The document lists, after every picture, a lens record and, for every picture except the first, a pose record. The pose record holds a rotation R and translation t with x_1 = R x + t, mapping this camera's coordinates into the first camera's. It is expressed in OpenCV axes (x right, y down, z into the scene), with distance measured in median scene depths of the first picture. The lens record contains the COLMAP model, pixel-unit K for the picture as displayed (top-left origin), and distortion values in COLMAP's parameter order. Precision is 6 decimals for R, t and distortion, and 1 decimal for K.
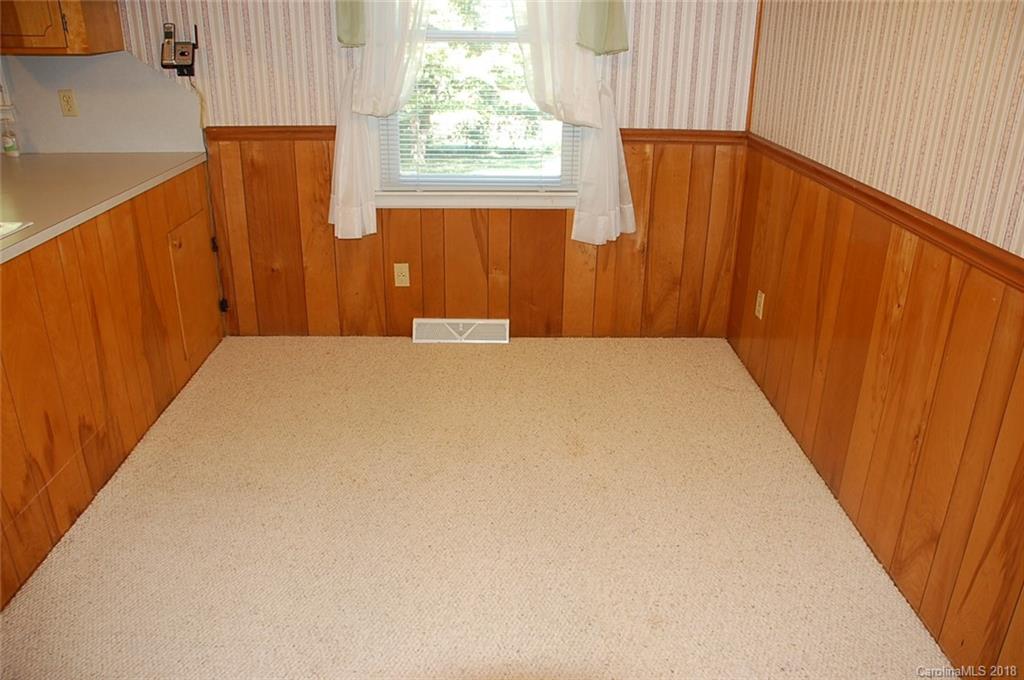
lens RADIAL K [[793.0, 0, 509.1], [0, 793.0, 349.7], [0, 0, 1]] dist [-0.138994, 0.083193]
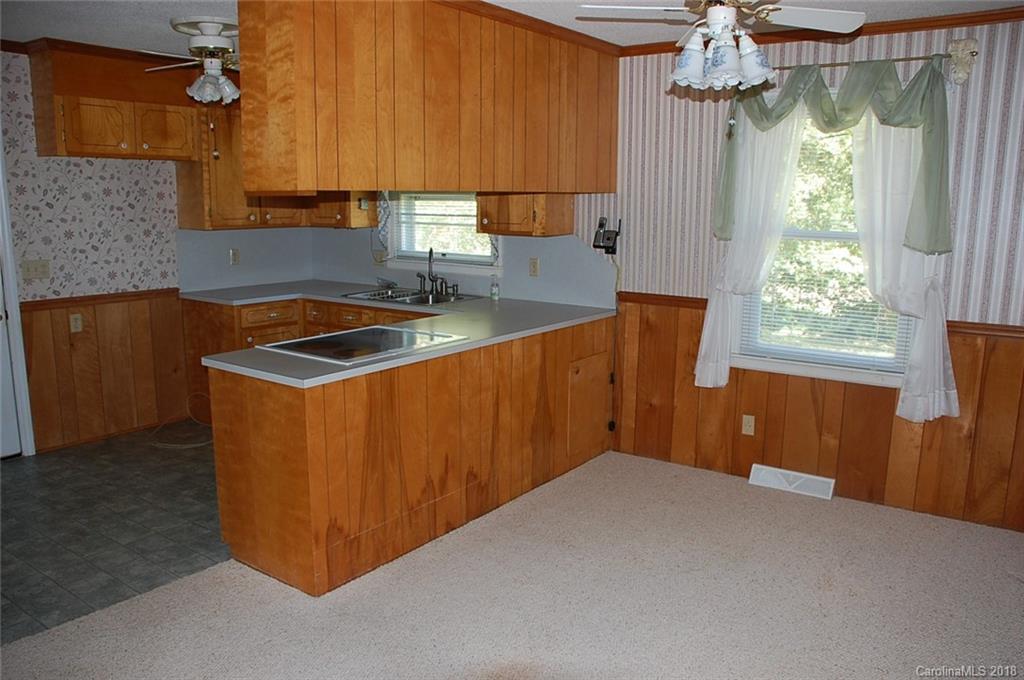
lens RADIAL K [[793.0, 0, 522.2], [0, 793.0, 348.5], [0, 0, 1]] dist [-0.138994, 0.083193]
pose [[0.806845, 0.102174, -0.581860, 0.277206], [-0.227434, 0.962738, -0.146319, 0.047202], [0.545229, 0.250392, 0.800019, -0.171152]]
